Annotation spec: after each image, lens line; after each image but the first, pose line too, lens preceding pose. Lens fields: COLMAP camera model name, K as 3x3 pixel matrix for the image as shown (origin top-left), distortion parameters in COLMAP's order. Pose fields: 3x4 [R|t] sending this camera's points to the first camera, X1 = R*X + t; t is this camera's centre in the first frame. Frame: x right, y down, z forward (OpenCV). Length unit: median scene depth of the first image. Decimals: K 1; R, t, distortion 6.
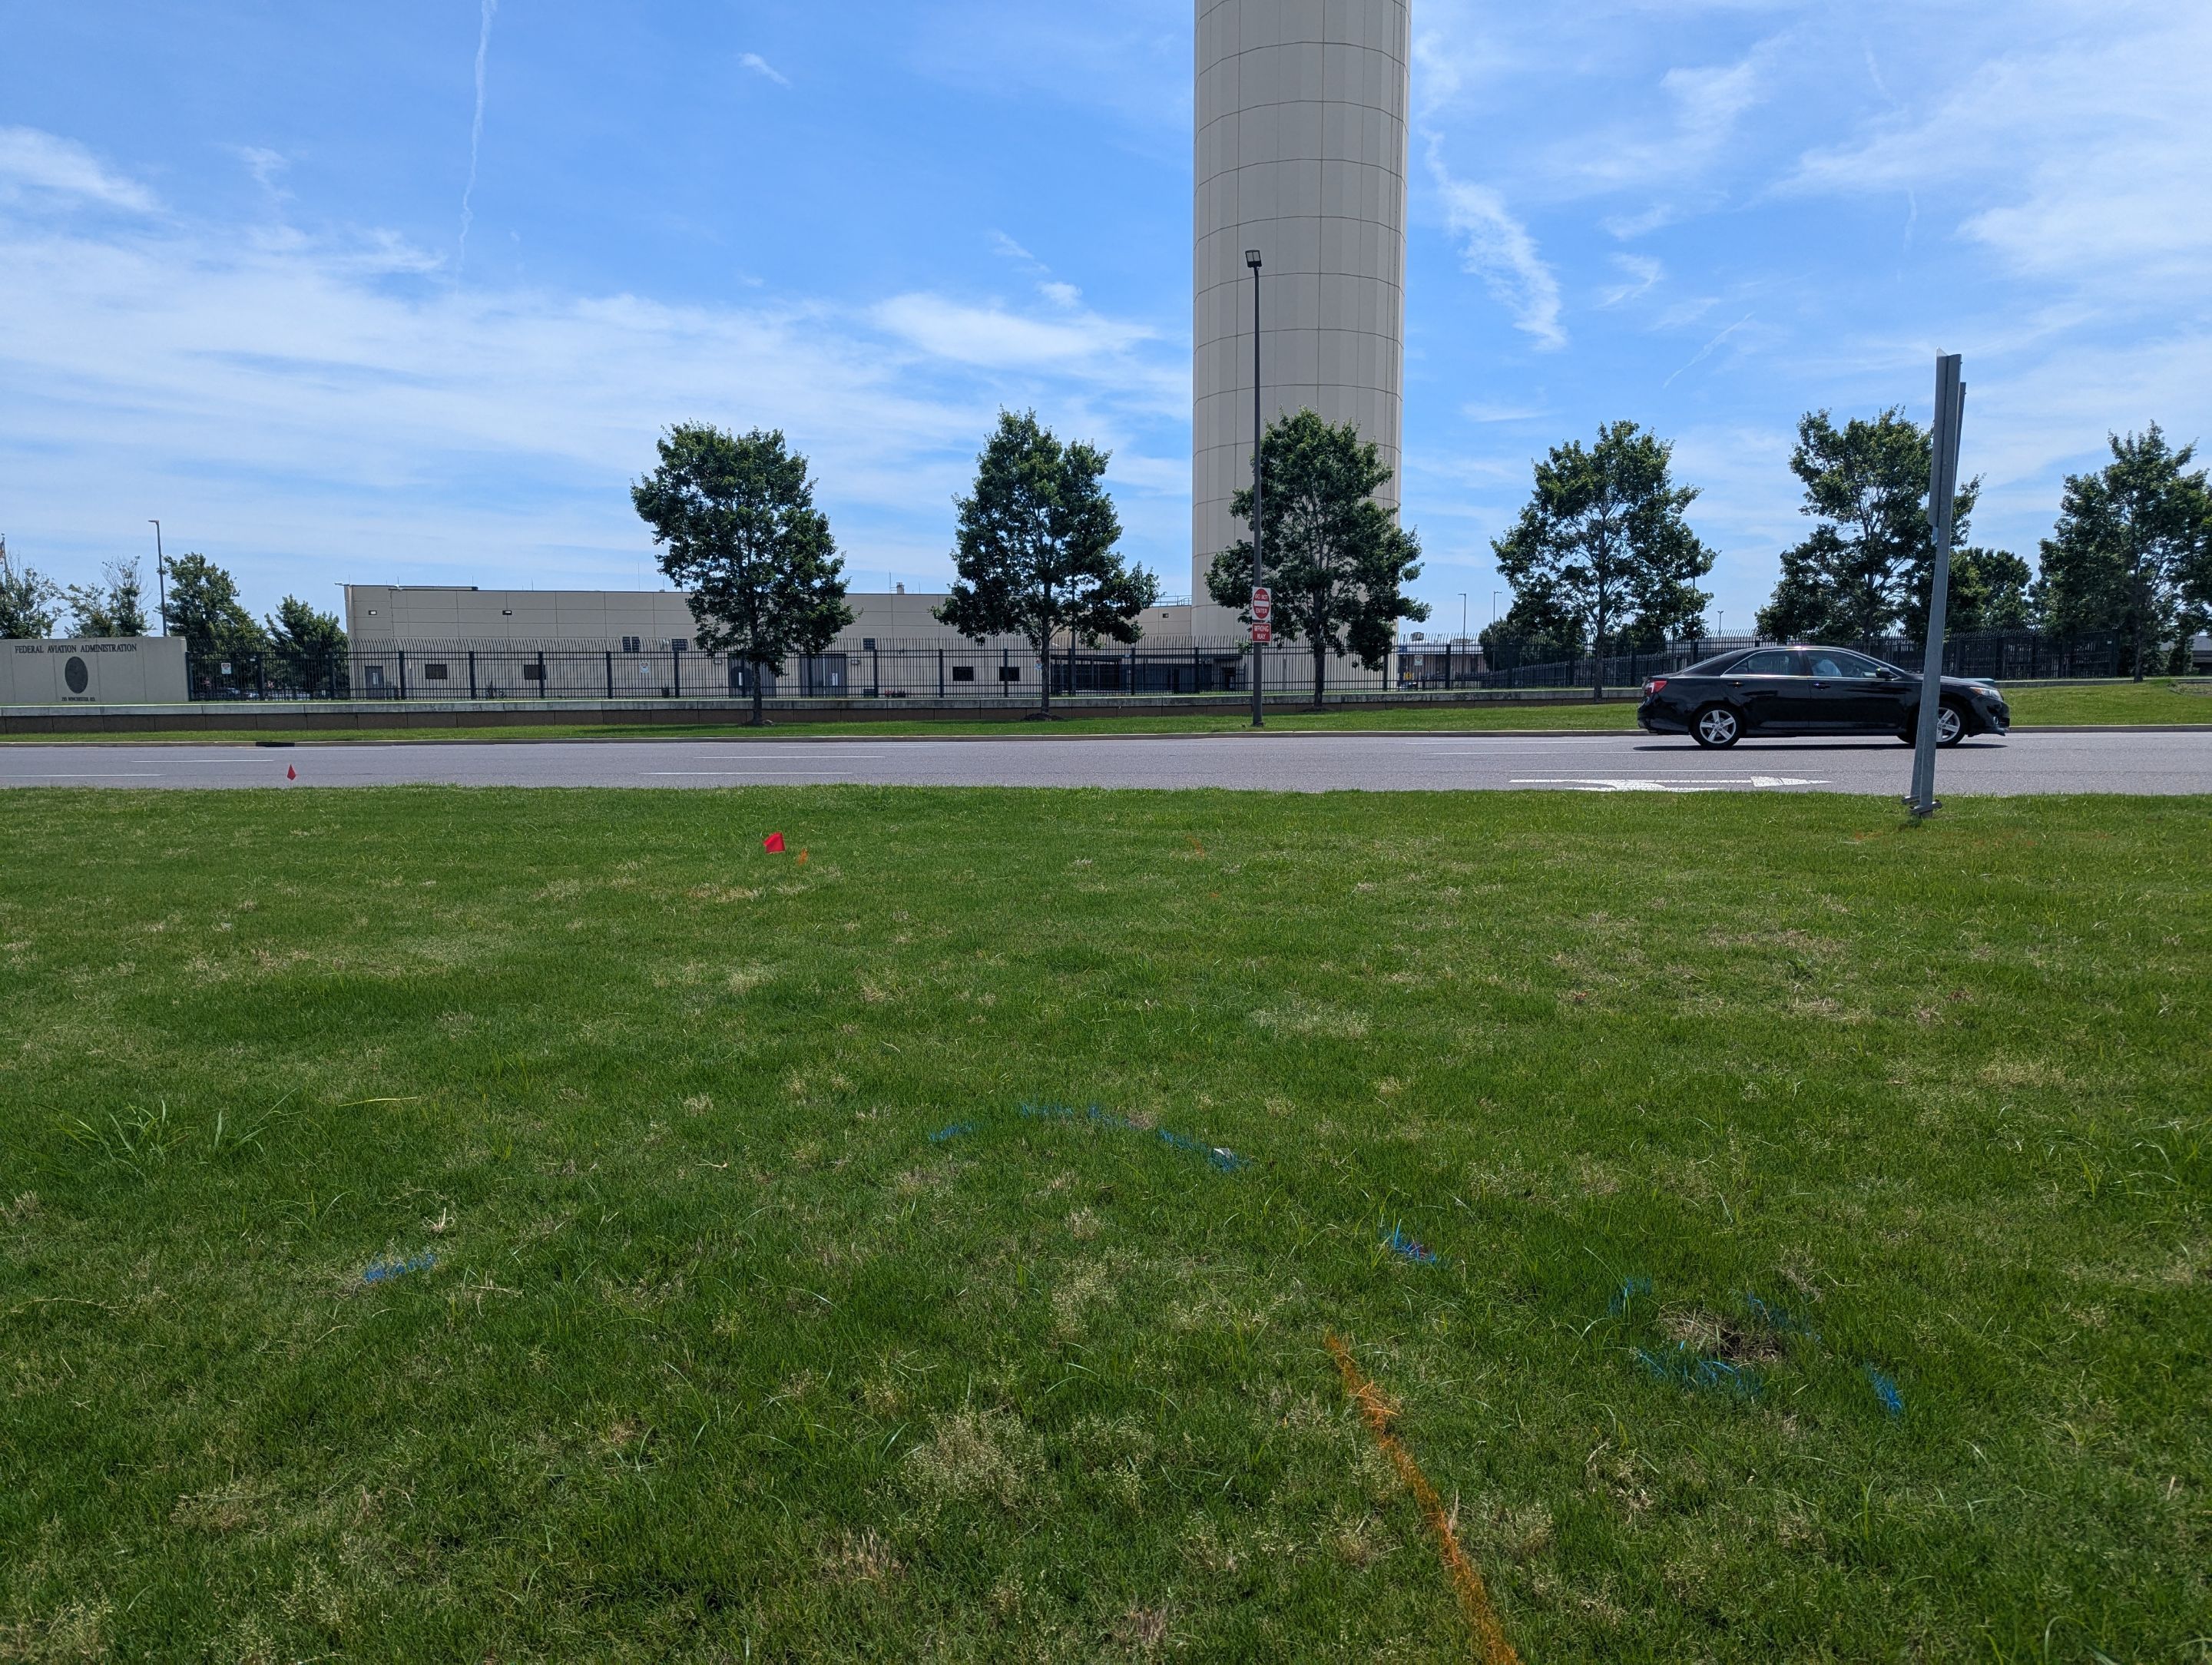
lens RADIAL K [[1604.1, 0, 1110.1], [0, 1604.1, 843.0], [0, 0, 1]] dist [0.065319, -0.059562]
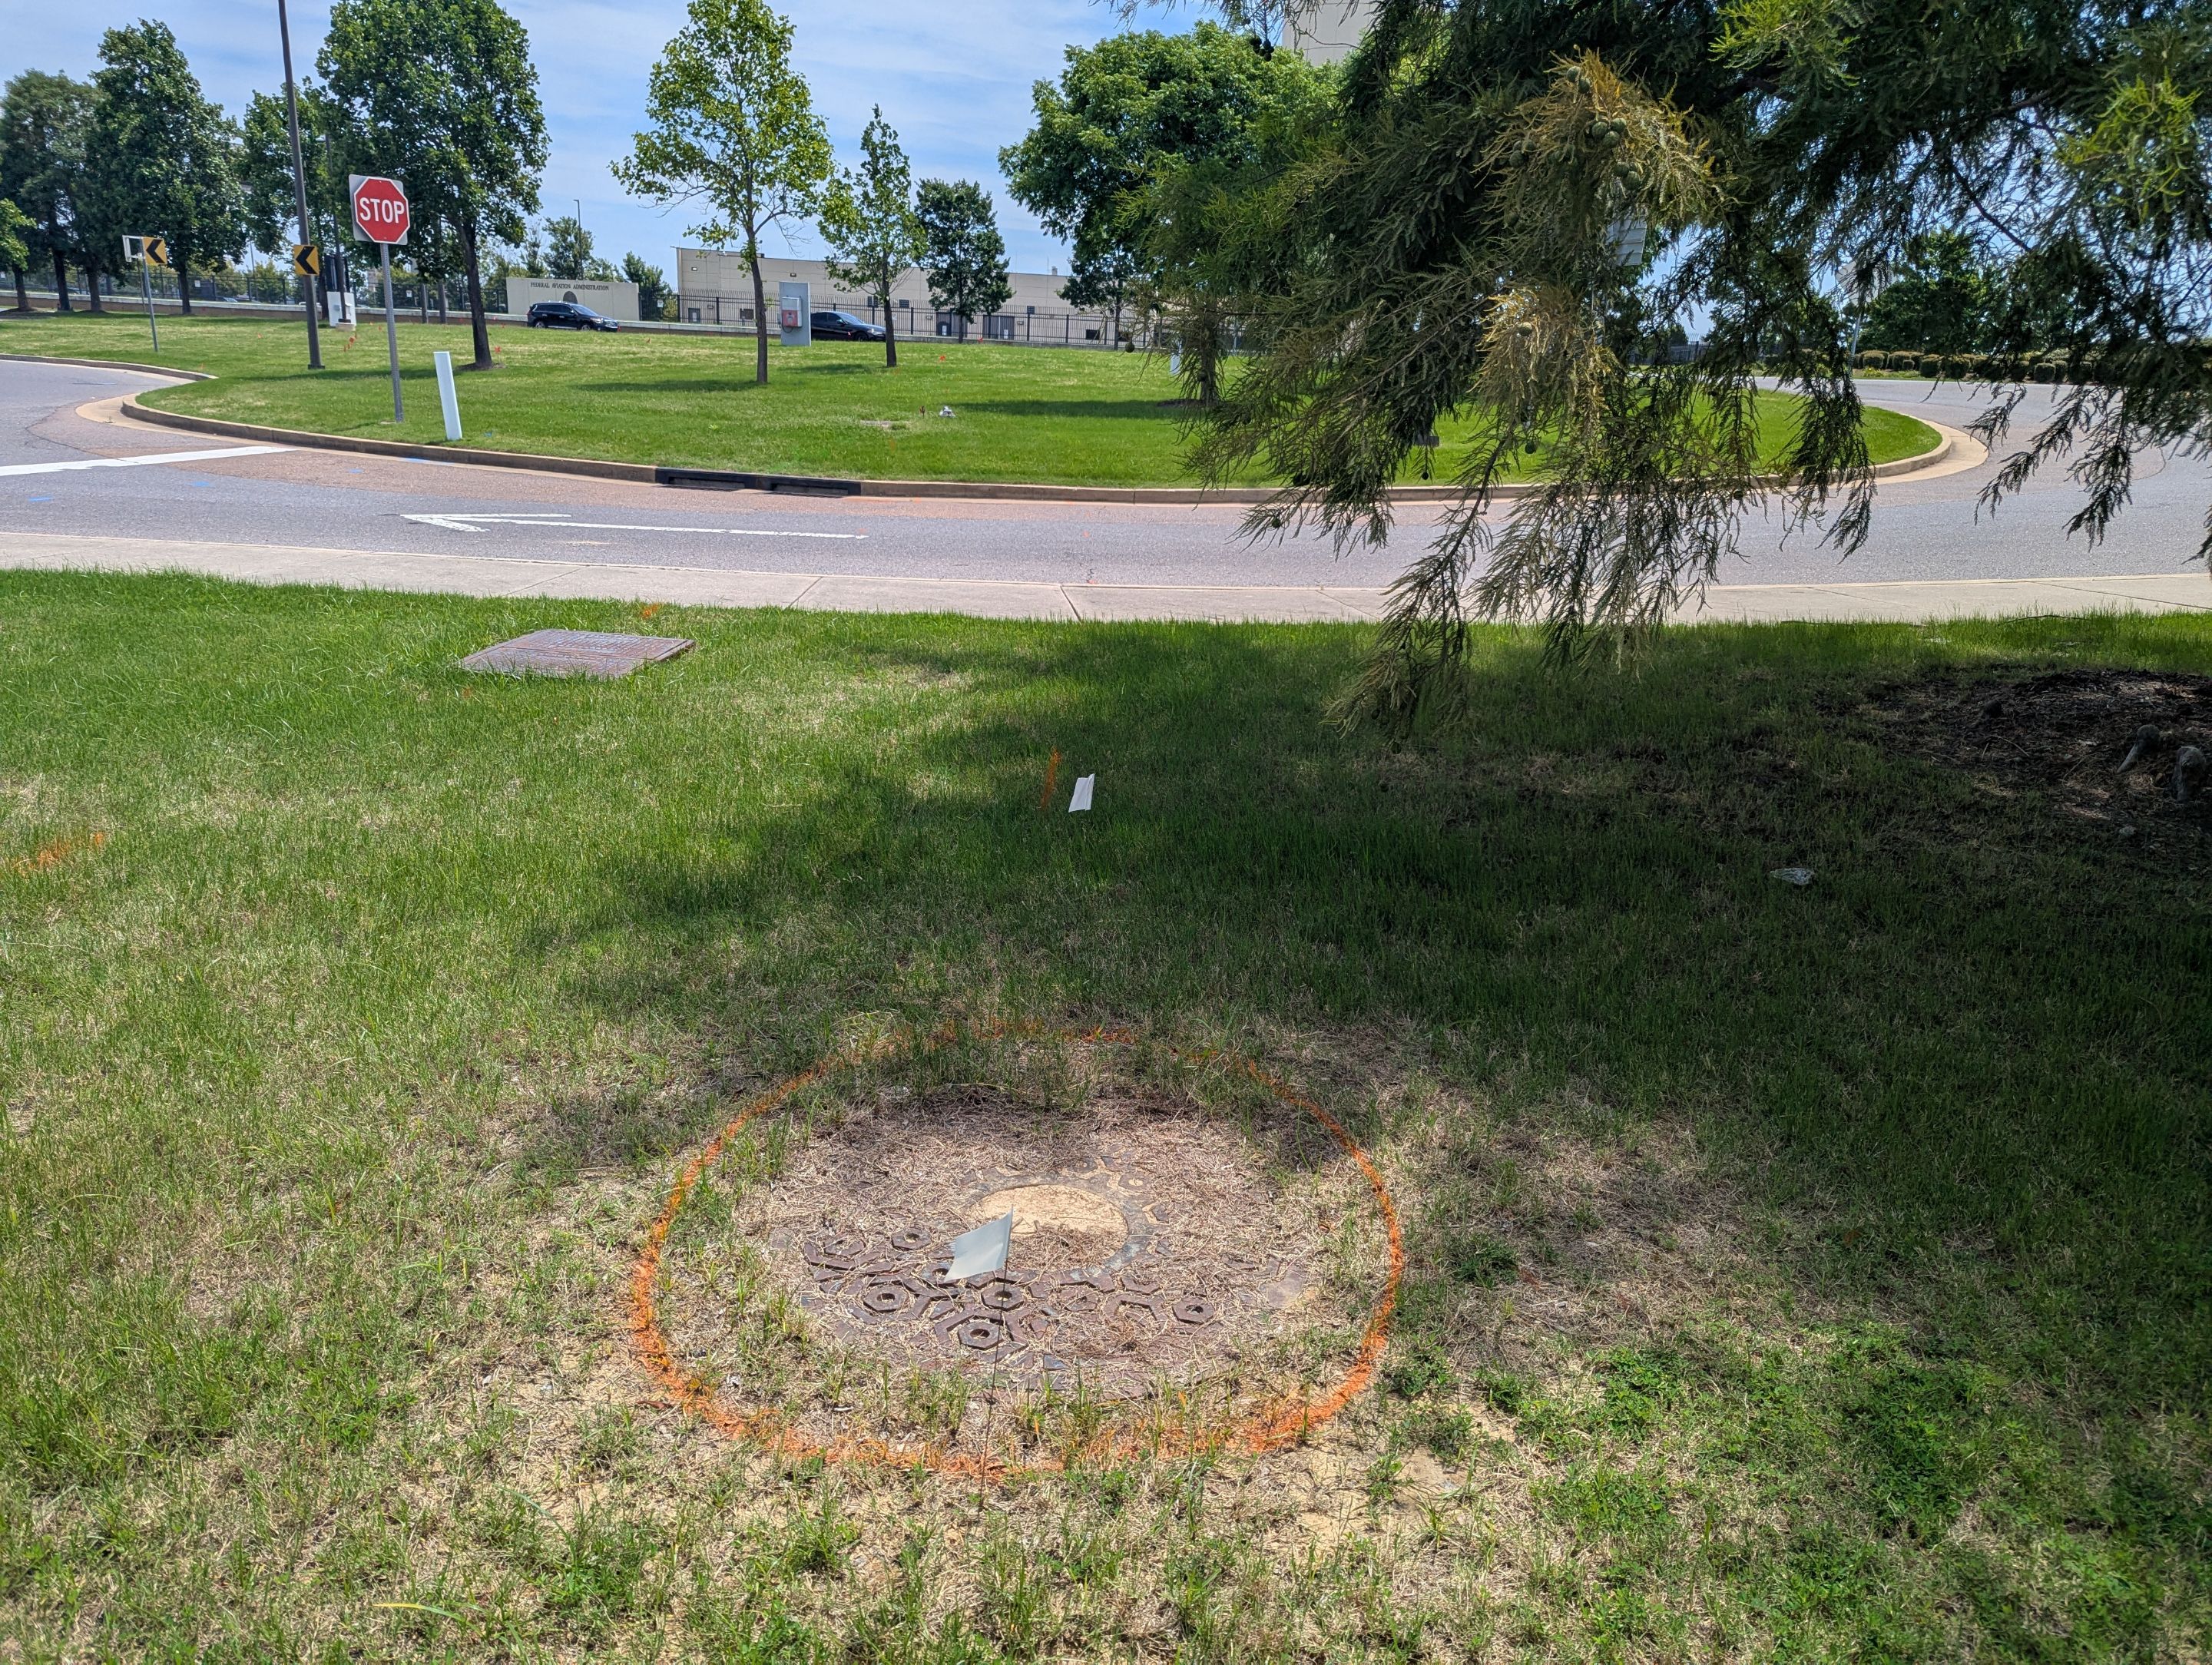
lens RADIAL K [[1604.1, 0, 1110.1], [0, 1604.1, 843.0], [0, 0, 1]] dist [0.065319, -0.059562]
pose [[0.992096, 0.085328, -0.092001, 0.170631], [-0.066667, 0.979588, 0.189638, 0.116269], [0.106304, -0.182006, 0.977534, -0.890959]]
